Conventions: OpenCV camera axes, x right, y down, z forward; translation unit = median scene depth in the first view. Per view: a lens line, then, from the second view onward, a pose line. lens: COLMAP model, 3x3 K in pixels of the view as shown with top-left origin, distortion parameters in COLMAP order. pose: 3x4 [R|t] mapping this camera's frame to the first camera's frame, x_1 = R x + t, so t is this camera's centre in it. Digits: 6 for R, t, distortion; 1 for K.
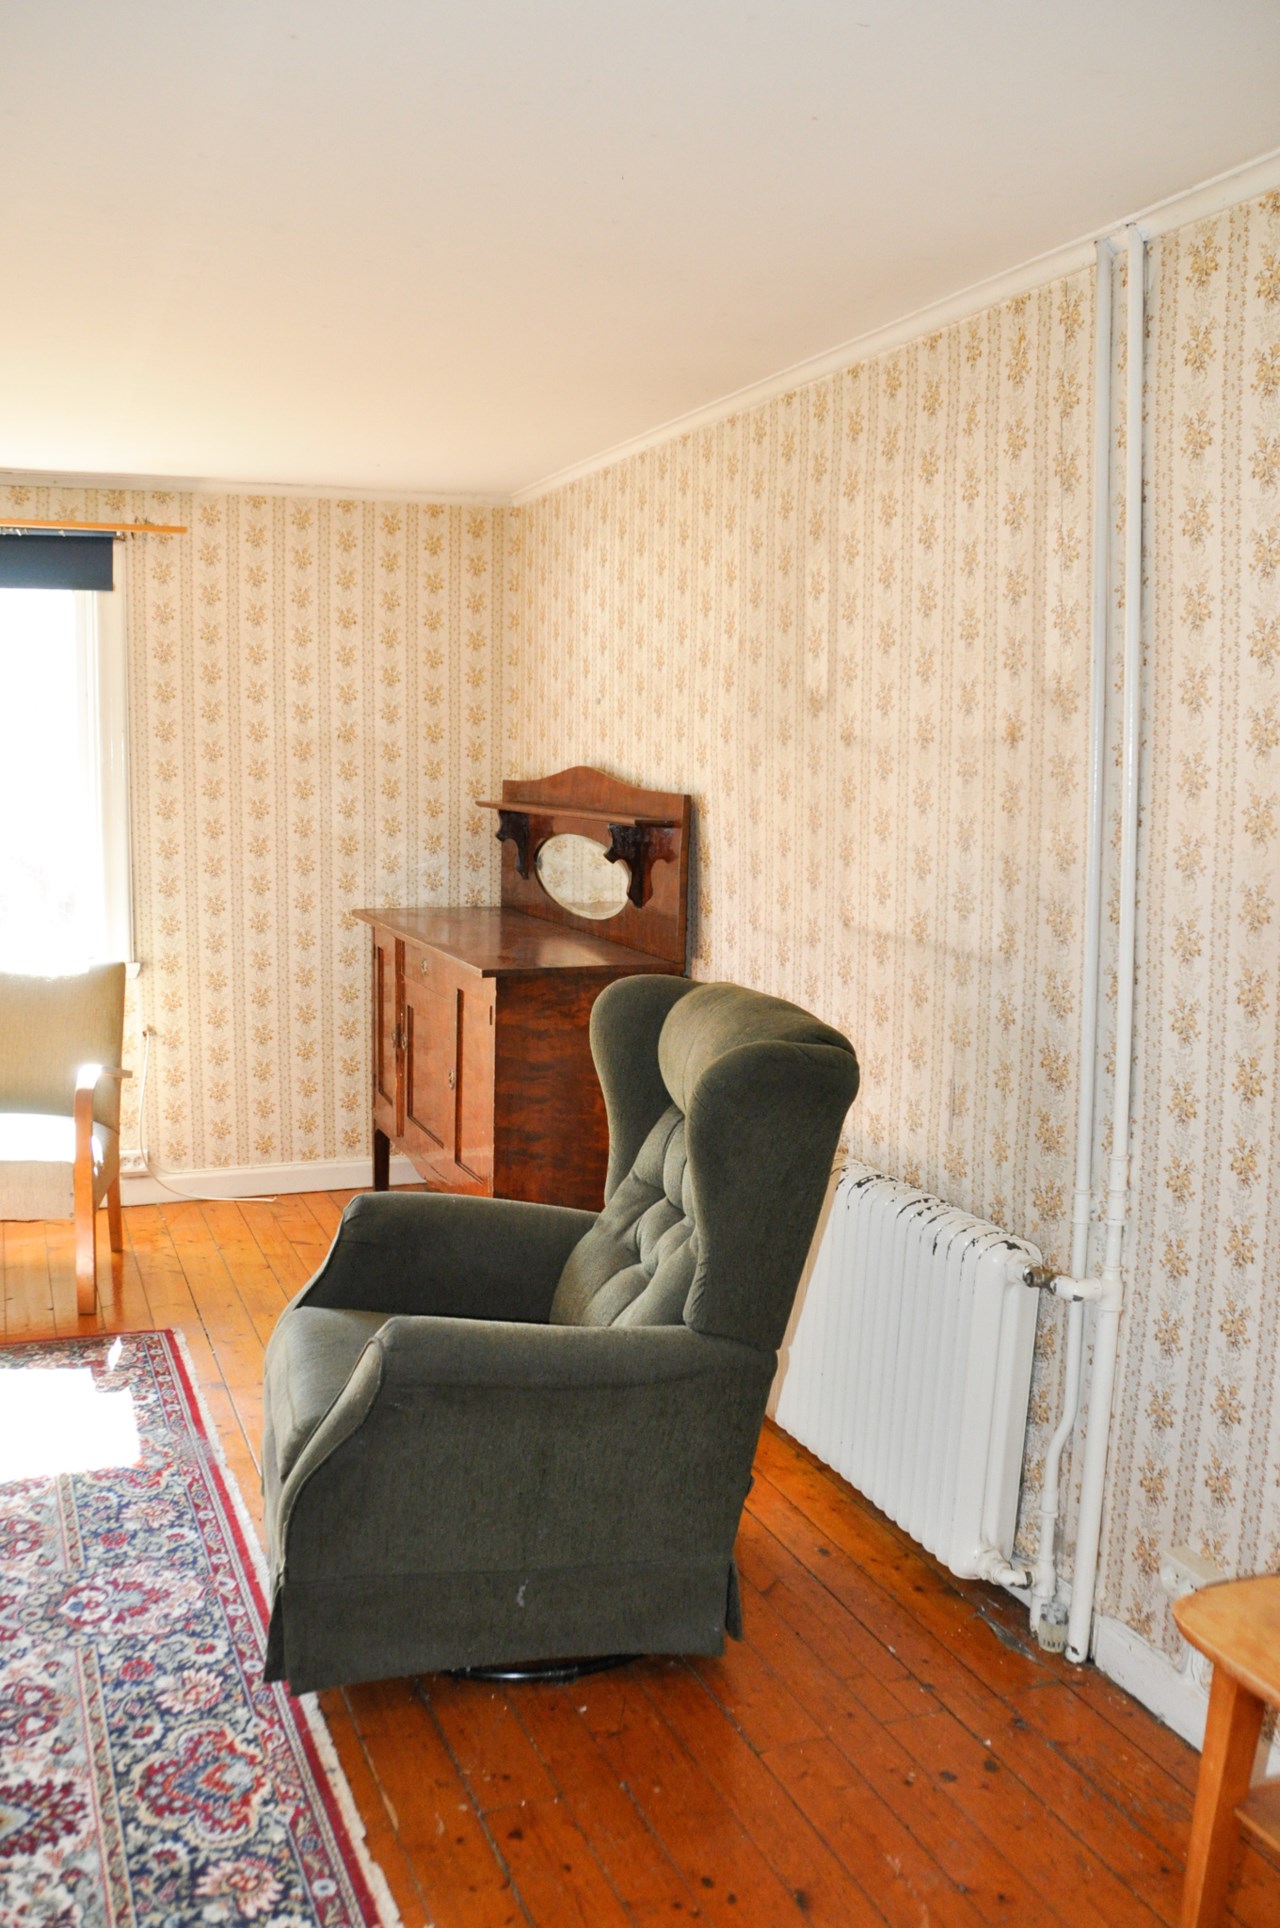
lens RADIAL K [[1504.7, 0, 640.4], [0, 1504.7, 1010.4], [0, 0, 1]] dist [-0.151378, 0.105770]
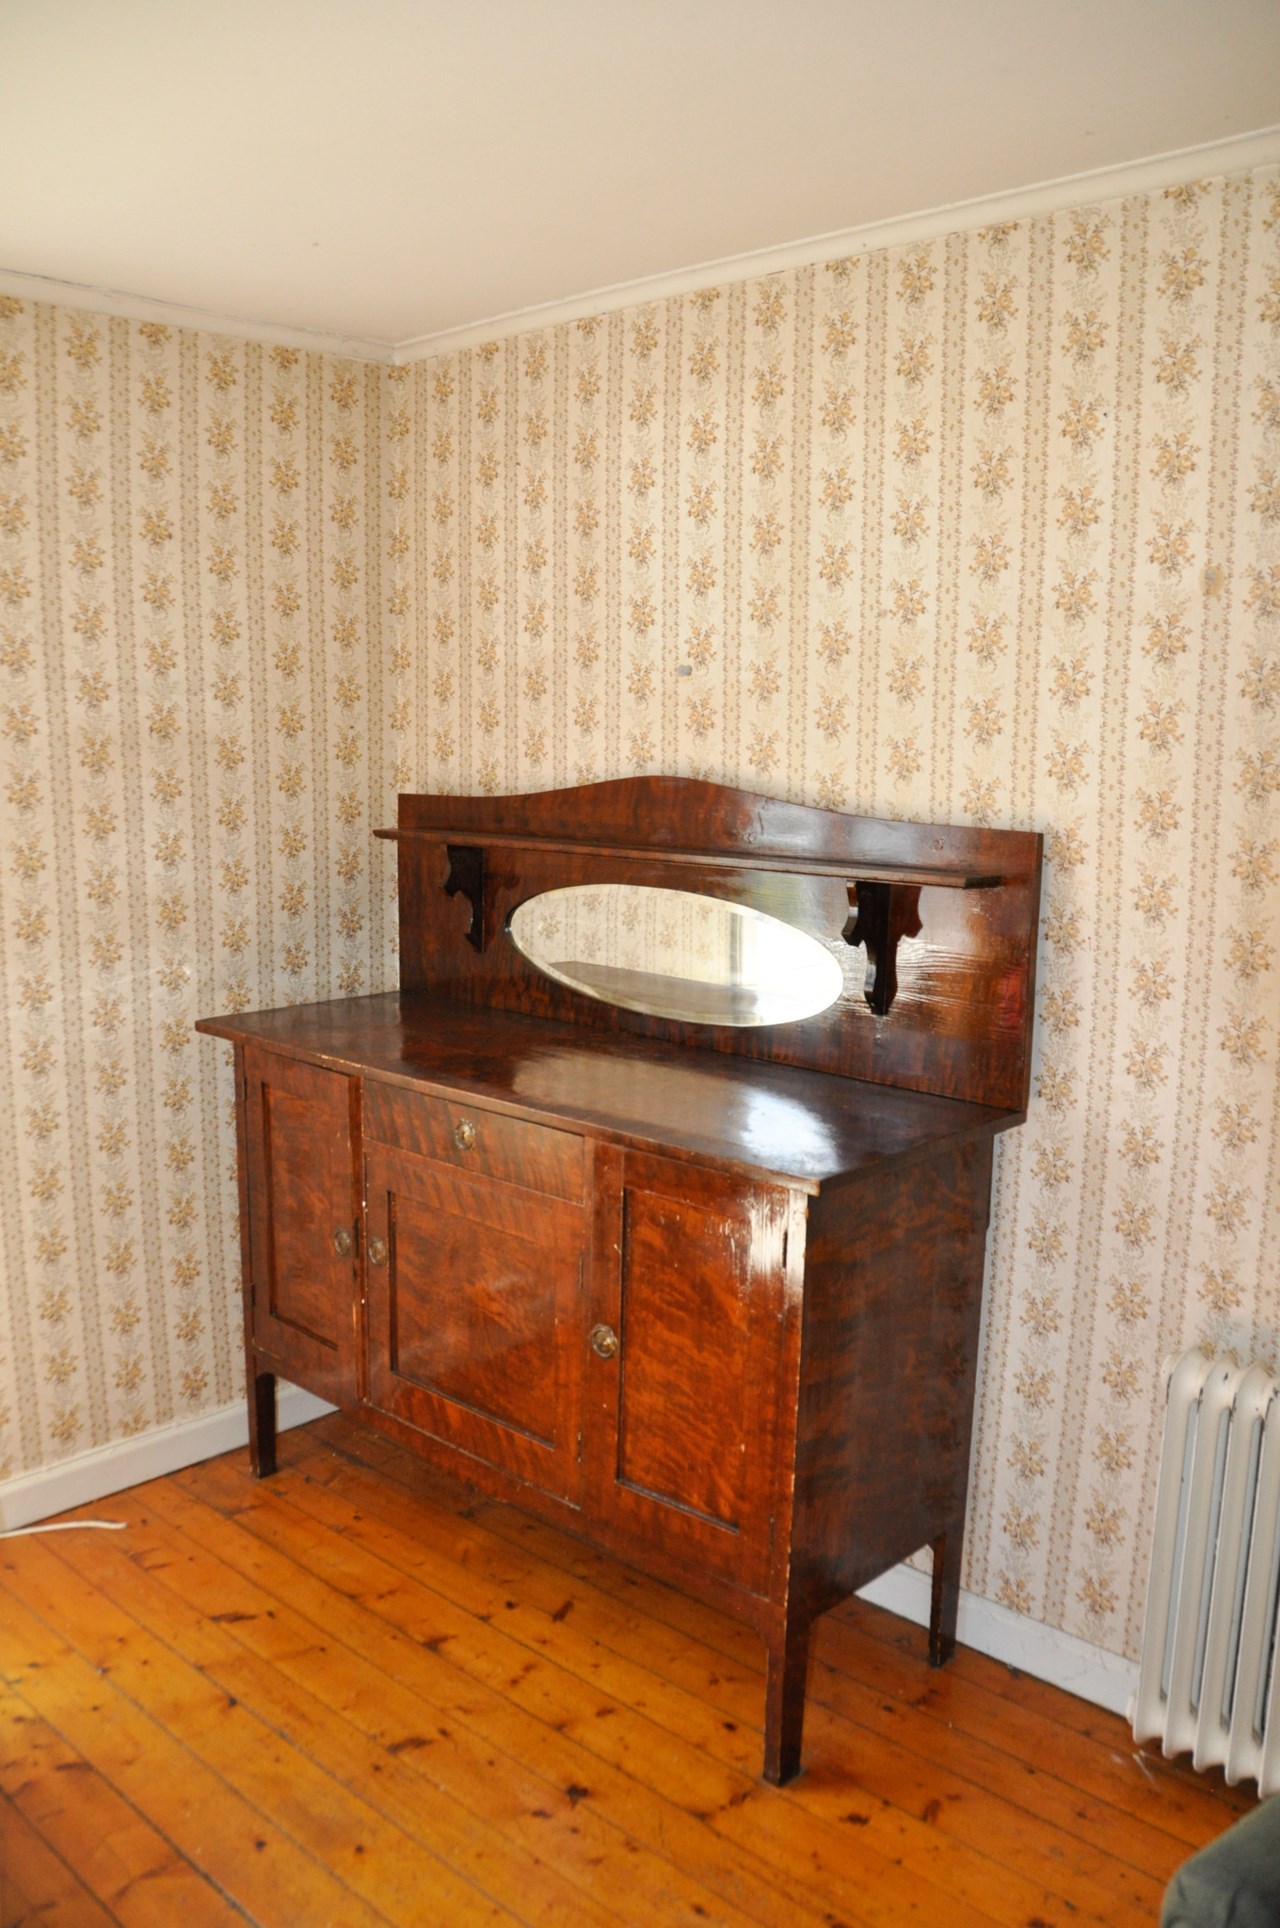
lens RADIAL K [[1504.7, 0, 640.4], [0, 1504.7, 1010.4], [0, 0, 1]] dist [-0.151378, 0.105770]
pose [[0.915145, -0.084262, 0.394221, -0.264164], [0.076430, 0.996441, 0.035555, -0.079306], [-0.395814, -0.002408, 0.918328, 0.386888]]
